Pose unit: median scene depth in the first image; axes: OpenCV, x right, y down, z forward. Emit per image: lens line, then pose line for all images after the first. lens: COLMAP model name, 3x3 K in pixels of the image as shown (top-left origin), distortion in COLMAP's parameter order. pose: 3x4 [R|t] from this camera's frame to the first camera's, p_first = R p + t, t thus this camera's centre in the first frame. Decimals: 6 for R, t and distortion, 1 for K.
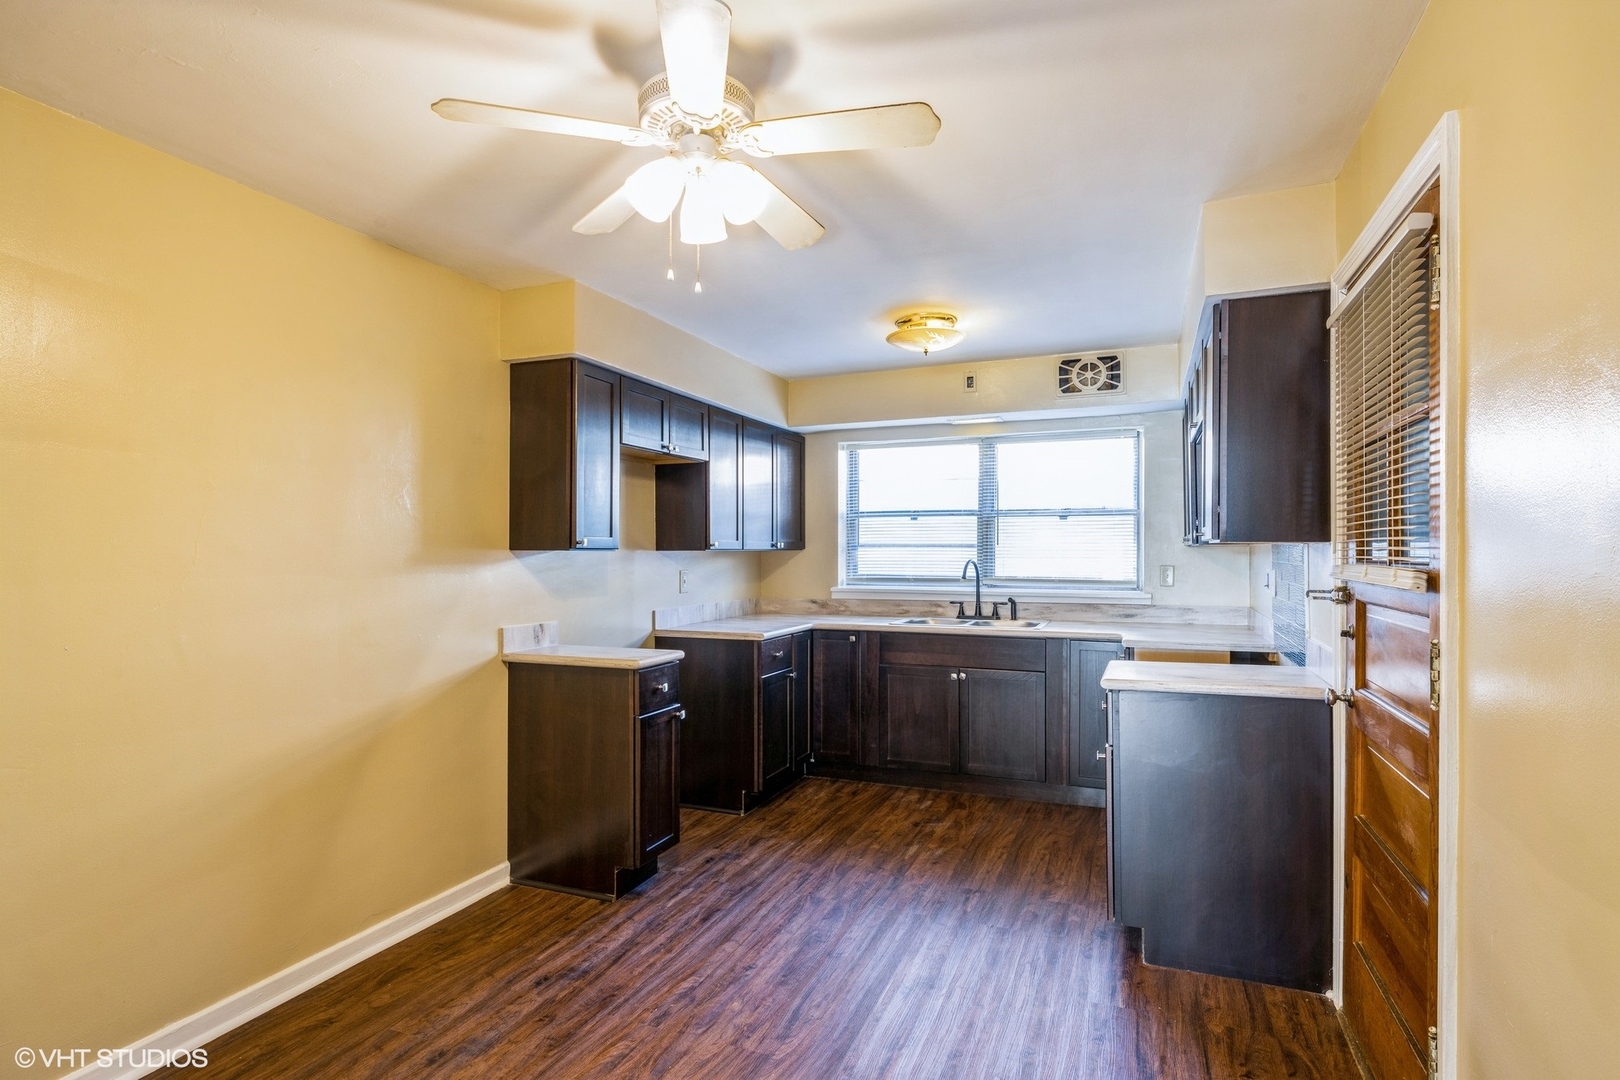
lens RADIAL K [[819.9, 0, 805.1], [0, 819.9, 541.5], [0, 0, 1]] dist [0.000819, 0.000057]
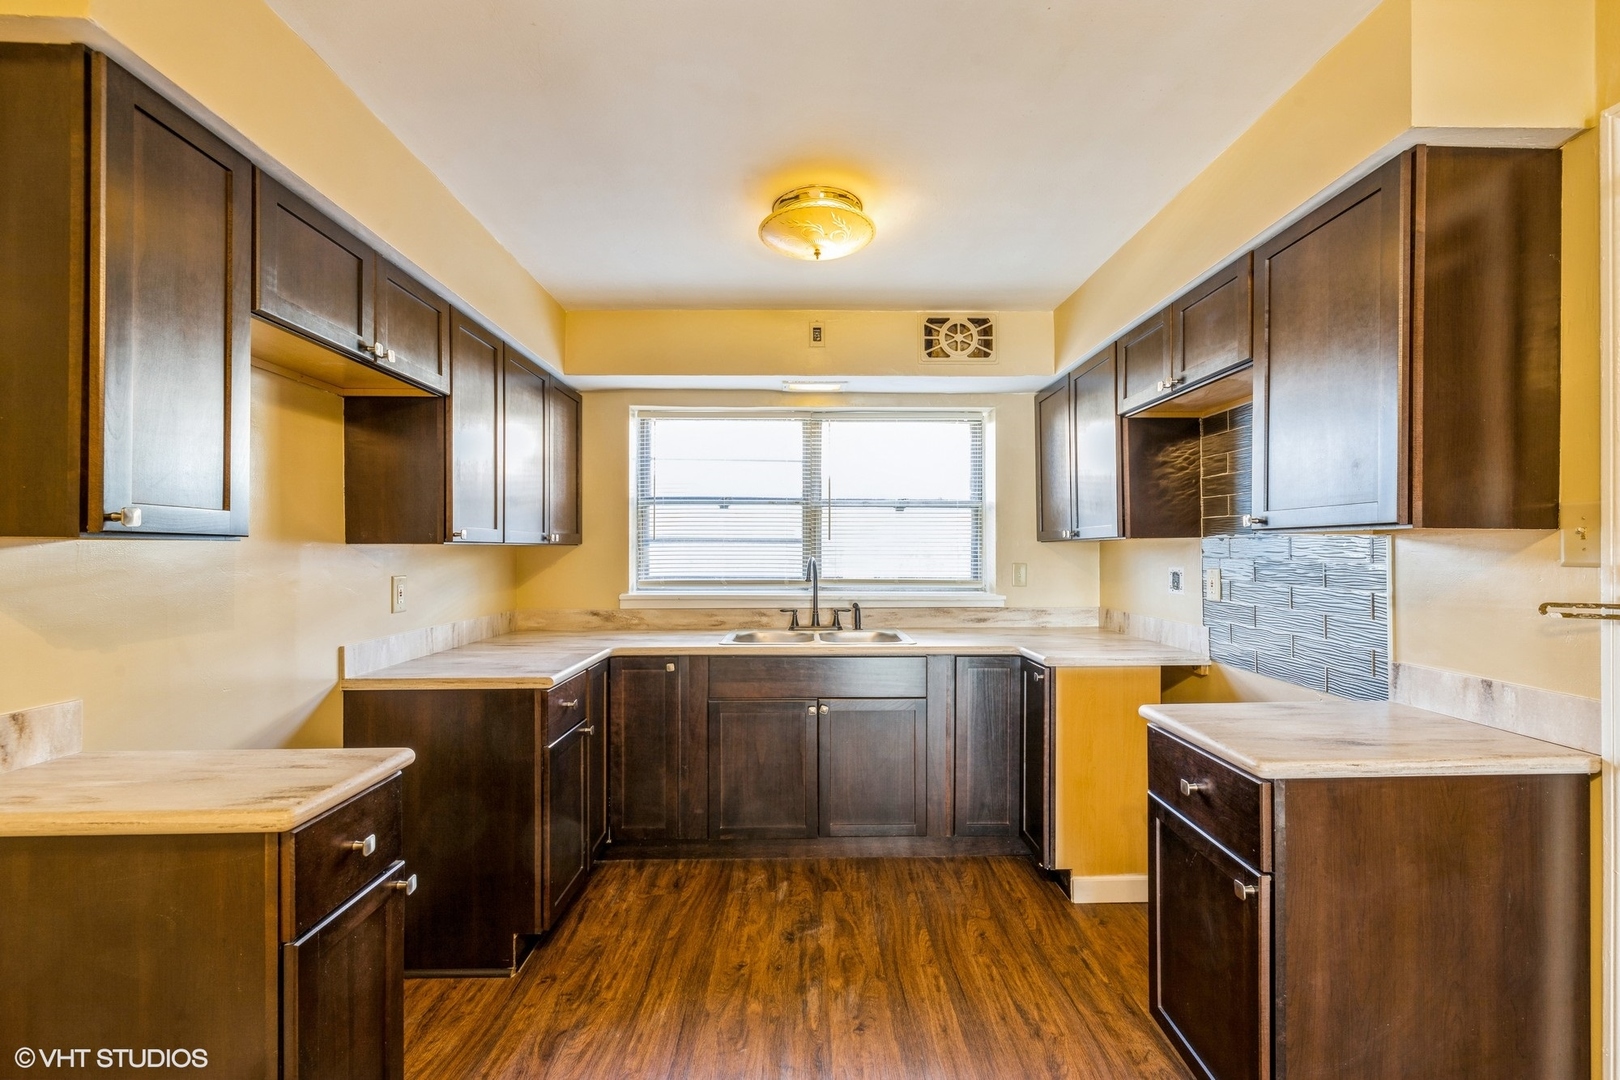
lens RADIAL K [[688.5, 0, 818.3], [0, 688.5, 547.3], [0, 0, 1]] dist [-0.001217, 0.000565]
pose [[0.913017, 0.002660, 0.407914, -0.073549], [-0.005821, 0.999962, 0.006507, 0.008410], [-0.407881, -0.008315, 0.912997, 0.409520]]
